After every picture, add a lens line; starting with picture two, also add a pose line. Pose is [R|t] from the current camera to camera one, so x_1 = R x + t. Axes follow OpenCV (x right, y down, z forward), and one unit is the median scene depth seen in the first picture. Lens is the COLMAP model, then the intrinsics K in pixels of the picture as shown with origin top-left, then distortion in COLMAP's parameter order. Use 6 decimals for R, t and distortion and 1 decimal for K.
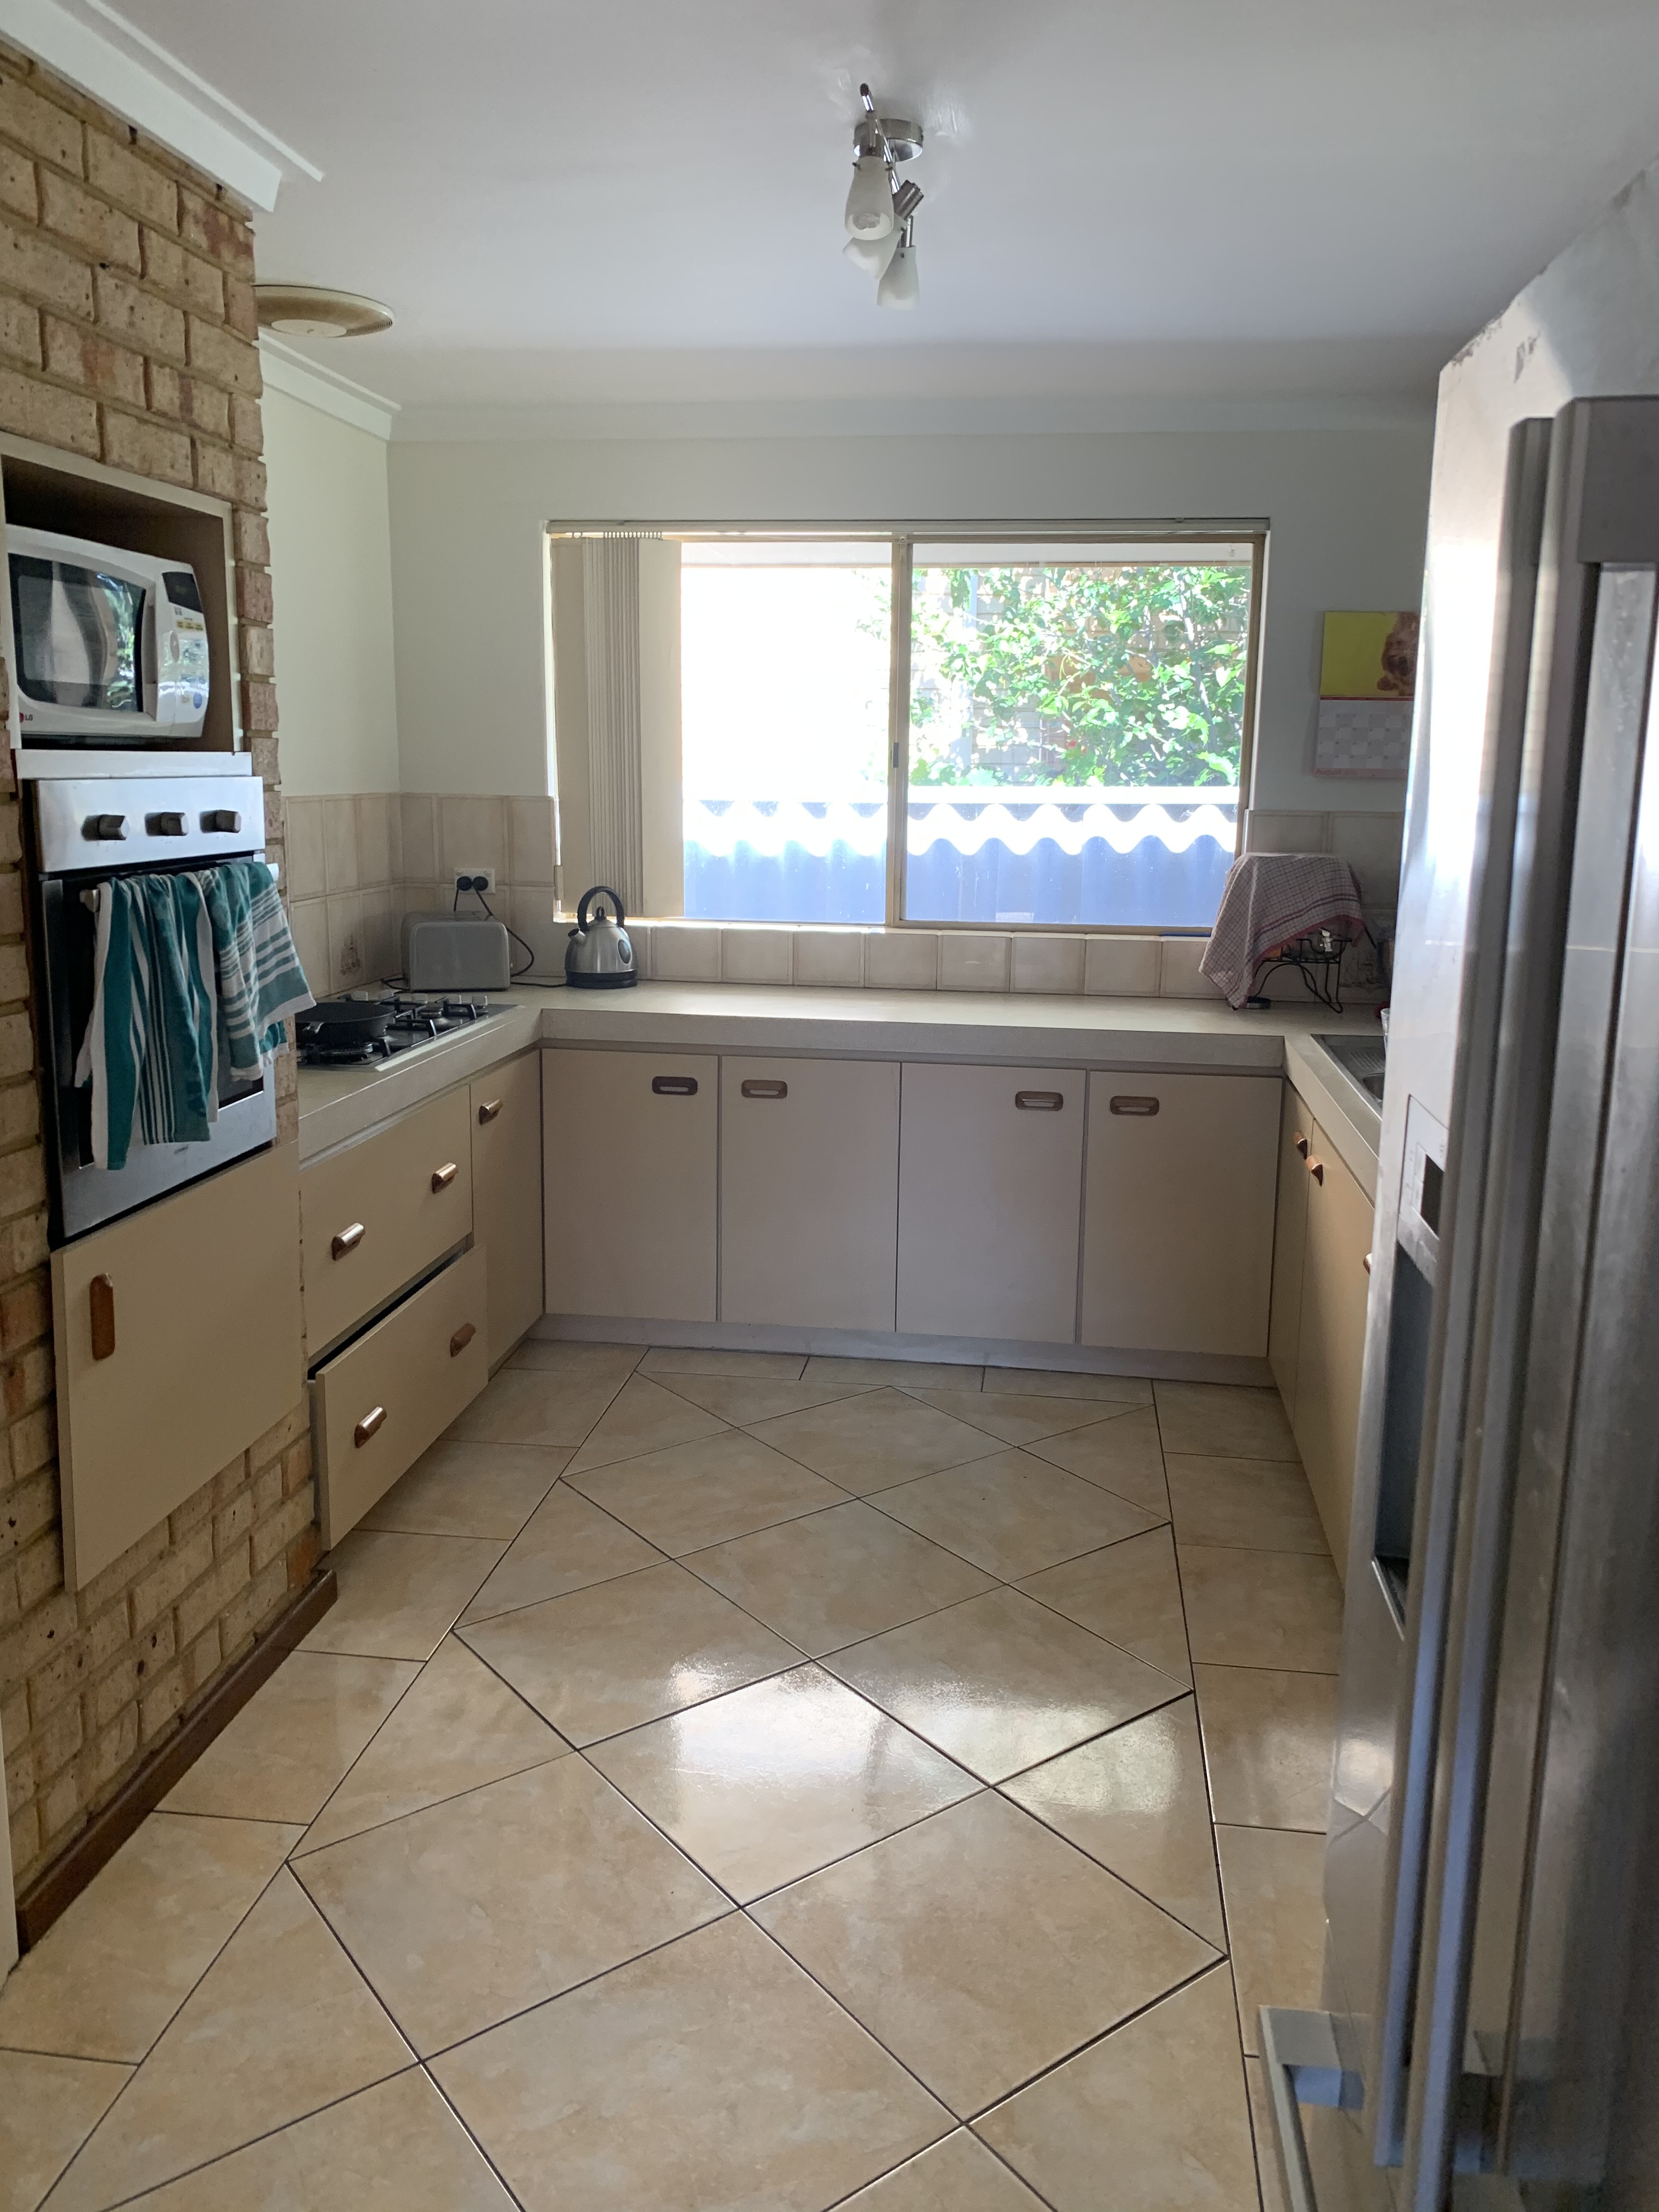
lens RADIAL K [[1687.4, 0, 839.9], [0, 1687.4, 1104.8], [0, 0, 1]] dist [0.021327, -0.033062]
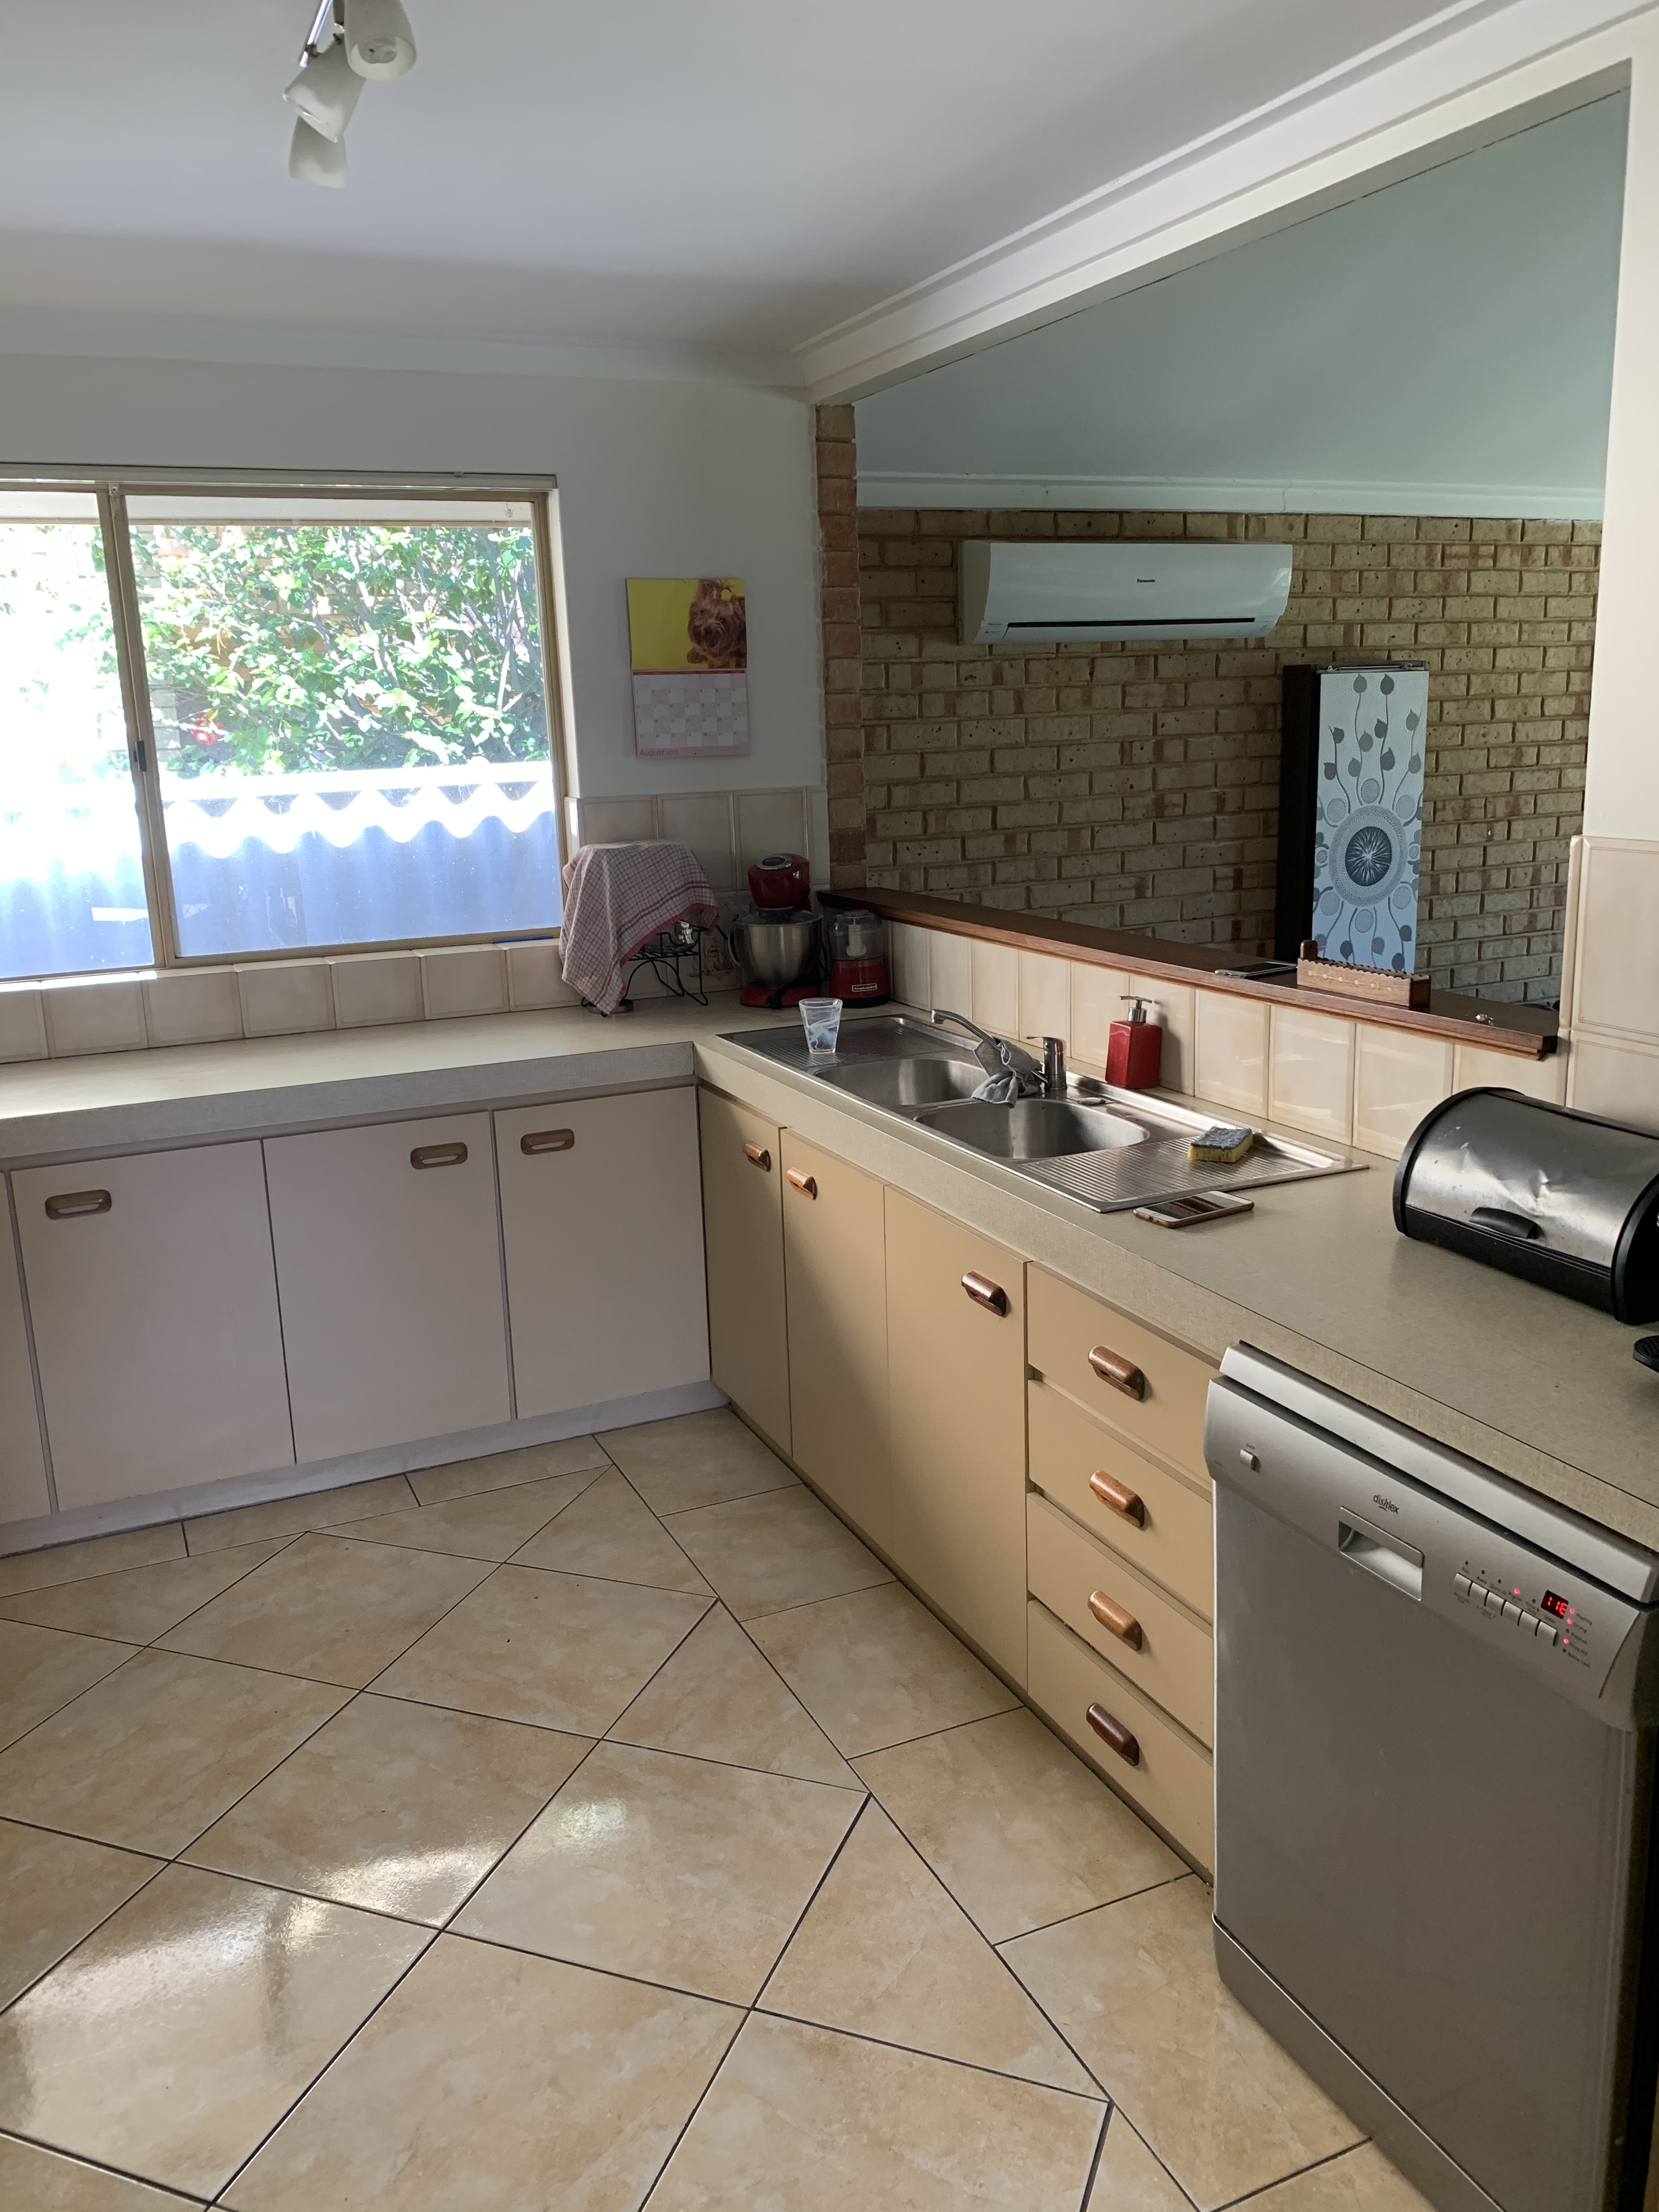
lens RADIAL K [[1687.4, 0, 831.1], [0, 1687.4, 1097.6], [0, 0, 1]] dist [0.021327, -0.033062]
pose [[0.841635, -0.161074, 0.515467, -0.141159], [0.150743, 0.986616, 0.062171, -0.051403], [-0.518582, 0.025378, 0.854651, 0.154770]]
